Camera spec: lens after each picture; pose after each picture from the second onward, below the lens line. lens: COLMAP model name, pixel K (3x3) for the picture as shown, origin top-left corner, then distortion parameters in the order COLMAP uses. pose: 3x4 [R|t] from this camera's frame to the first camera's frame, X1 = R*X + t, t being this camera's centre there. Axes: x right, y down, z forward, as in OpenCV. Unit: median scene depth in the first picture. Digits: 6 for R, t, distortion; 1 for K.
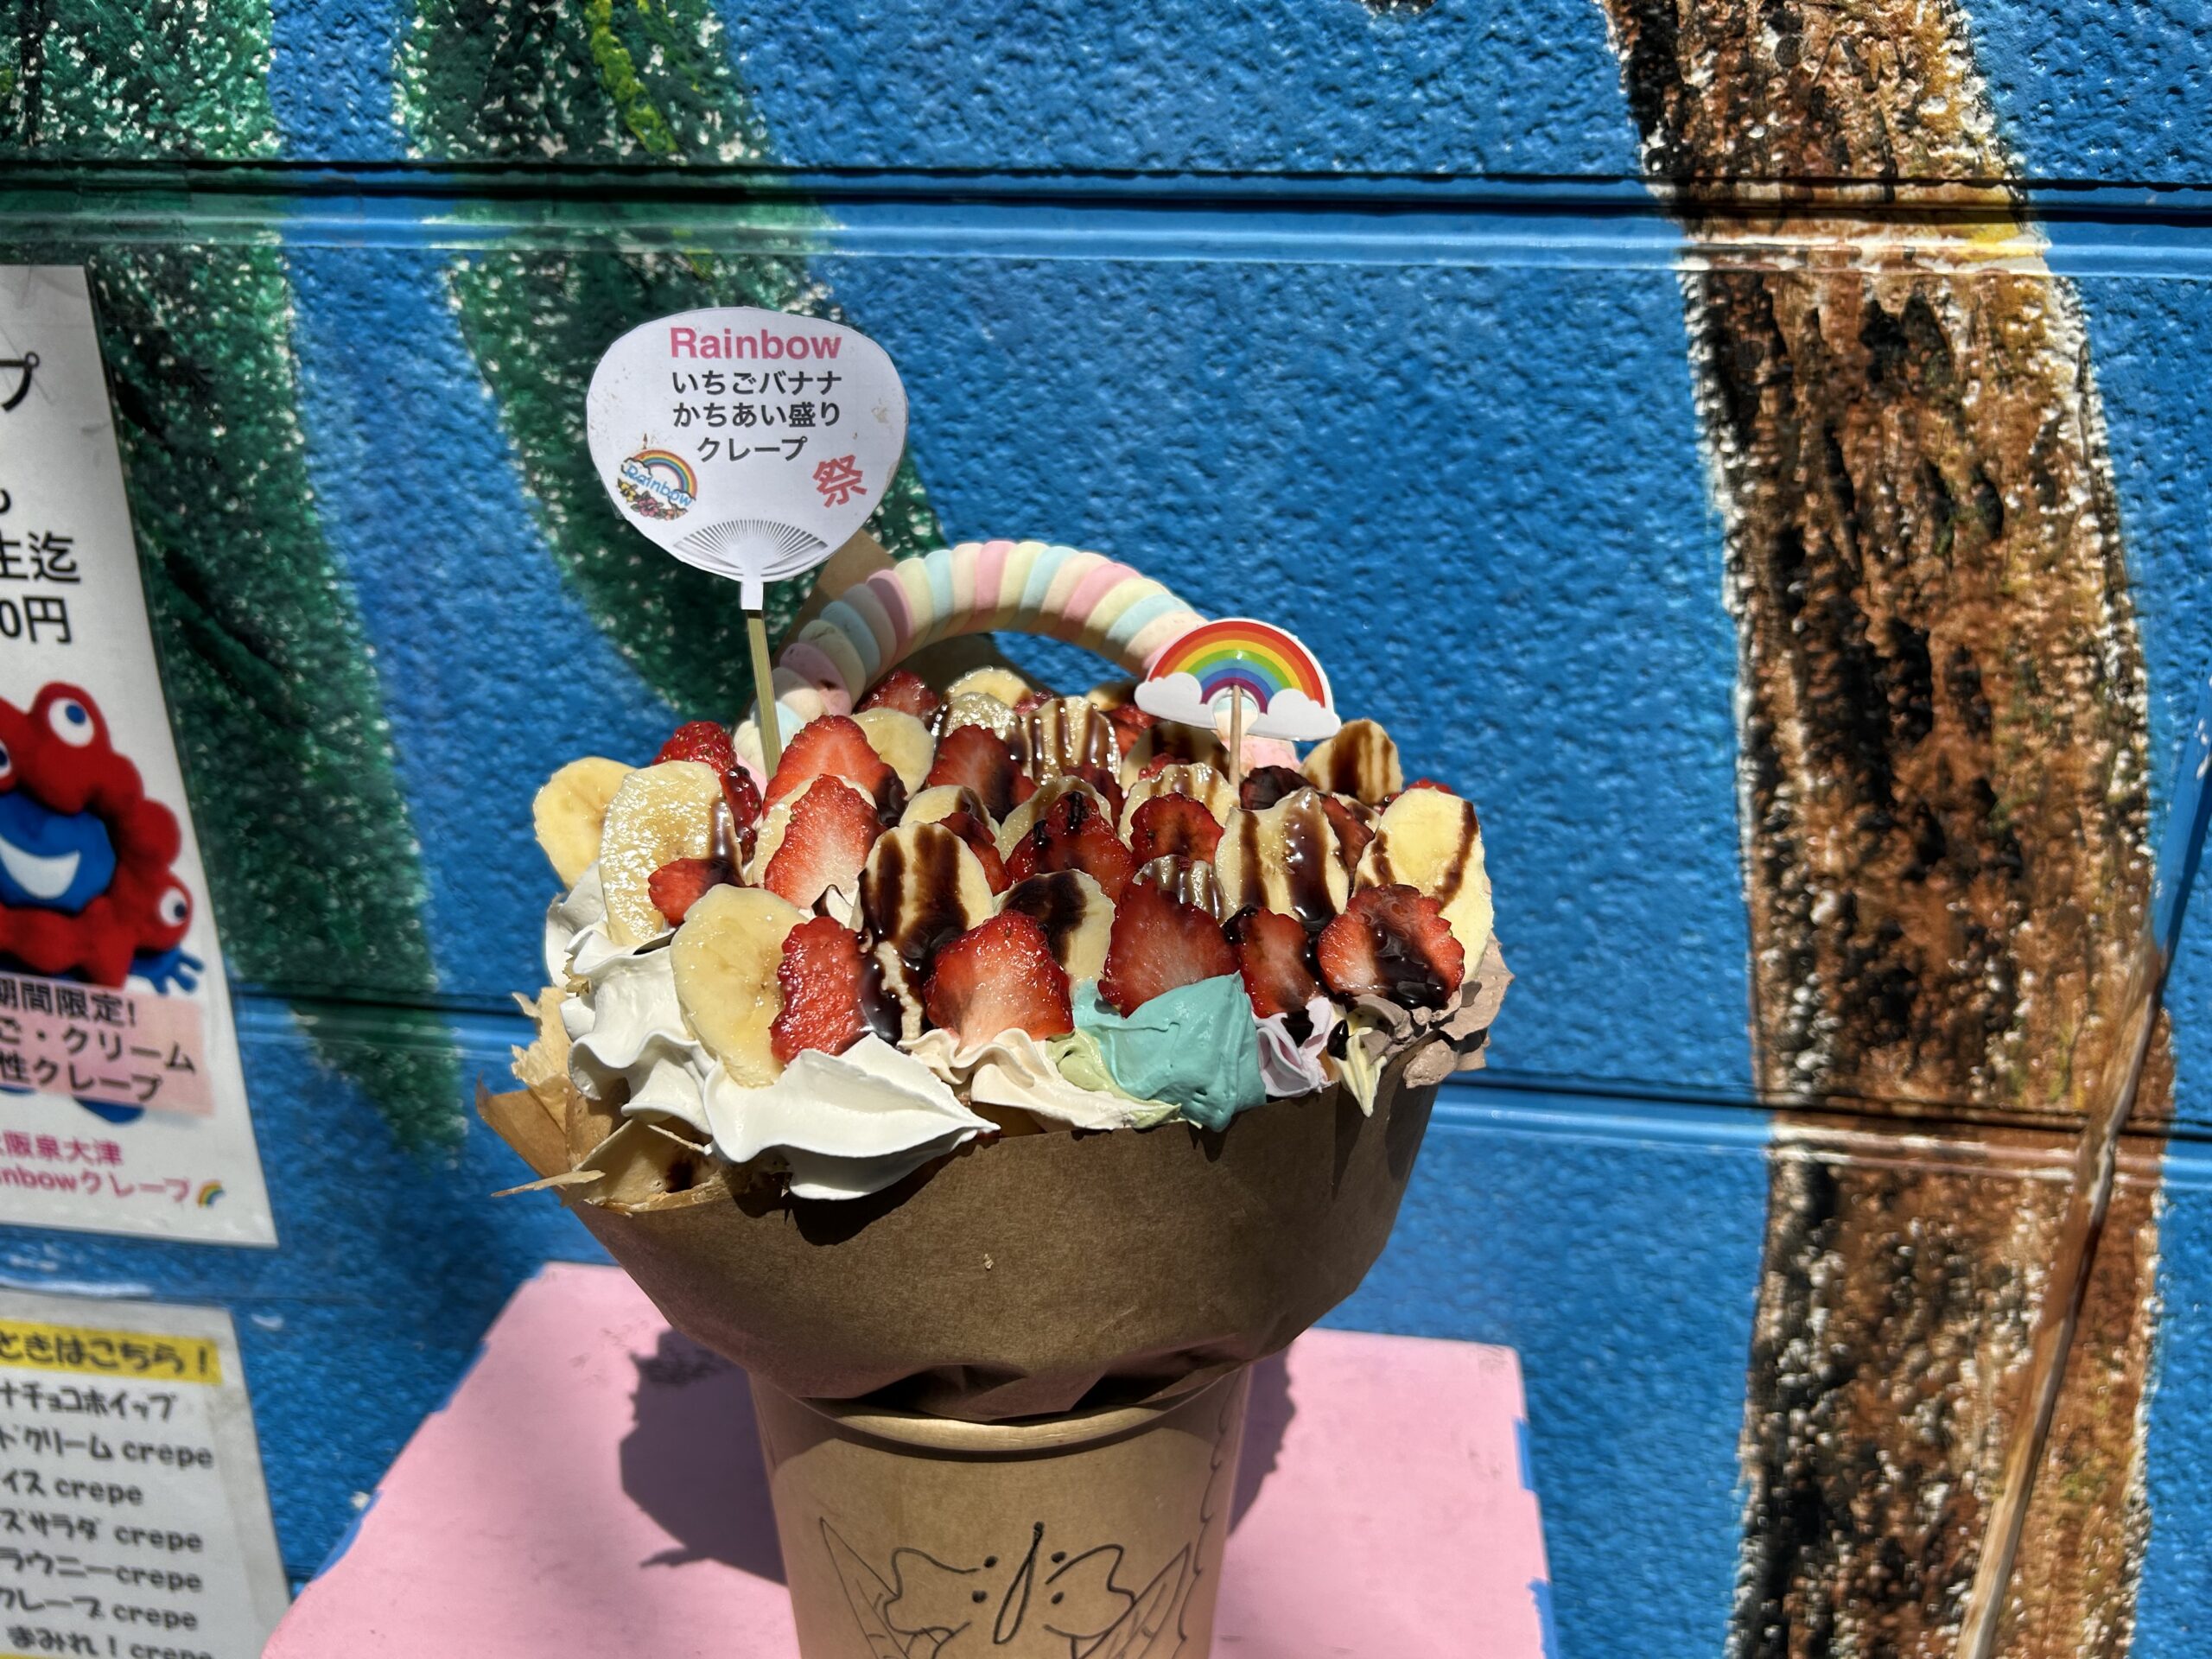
lens RADIAL K [[1690.2, 0, 1087.3], [0, 1690.2, 823.4], [0, 0, 1]] dist [0.019348, -0.030811]
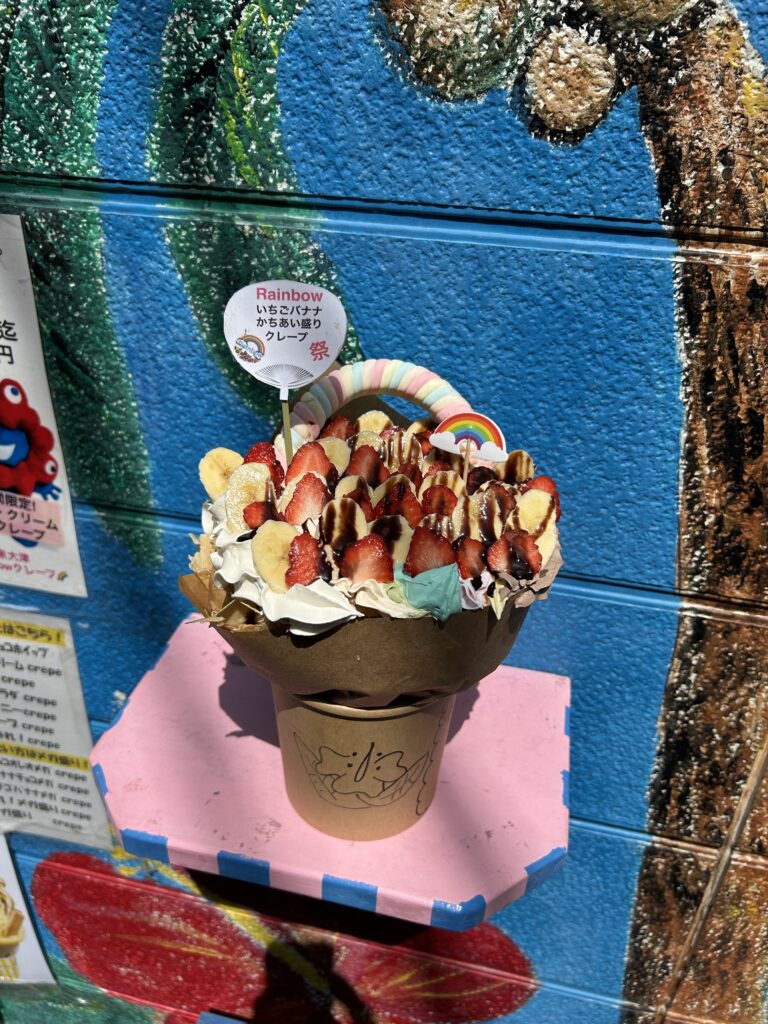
lens RADIAL K [[774.5, 0, 377.7], [0, 774.5, 496.9], [0, 0, 1]] dist [0.021871, -0.027516]
pose [[0.996176, 0.067042, -0.056024, 0.017748], [-0.058713, 0.988553, 0.138984, -0.120268], [0.064700, -0.135163, 0.988709, -0.148303]]
